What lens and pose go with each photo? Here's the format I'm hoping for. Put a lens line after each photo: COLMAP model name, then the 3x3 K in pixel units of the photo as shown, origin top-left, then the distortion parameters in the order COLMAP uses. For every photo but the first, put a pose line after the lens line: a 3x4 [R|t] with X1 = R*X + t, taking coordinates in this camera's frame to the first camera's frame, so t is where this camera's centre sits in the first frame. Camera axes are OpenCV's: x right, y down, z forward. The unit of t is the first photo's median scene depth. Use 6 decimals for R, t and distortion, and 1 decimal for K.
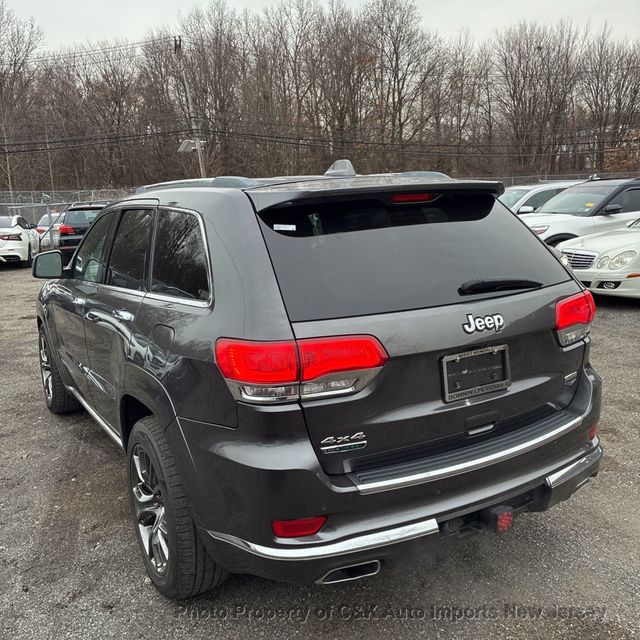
lens RADIAL K [[655.7, 0, 323.0], [0, 655.7, 315.8], [0, 0, 1]] dist [0.031178, 0.000000]
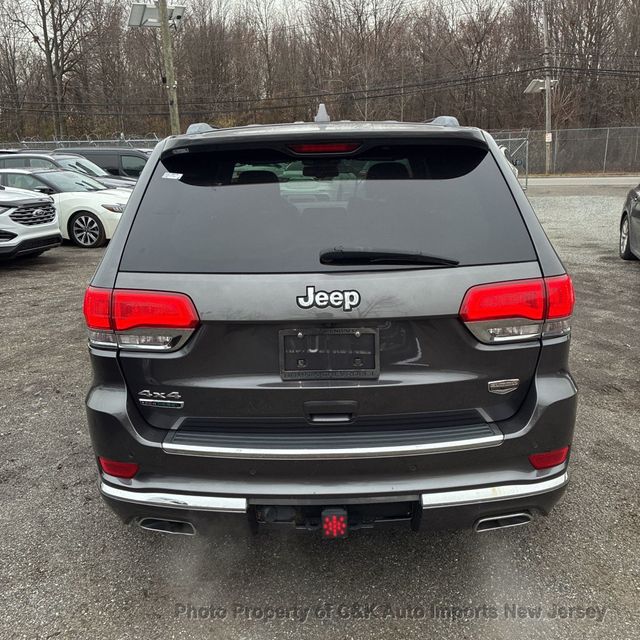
lens RADIAL K [[655.7, 0, 321.4], [0, 655.7, 324.1], [0, 0, 1]] dist [0.031178, 0.000000]
pose [[0.864379, 0.150840, -0.479683, 0.652982], [-0.106010, 0.987171, 0.119394, -0.057699], [0.491539, -0.052351, 0.869281, 0.246722]]
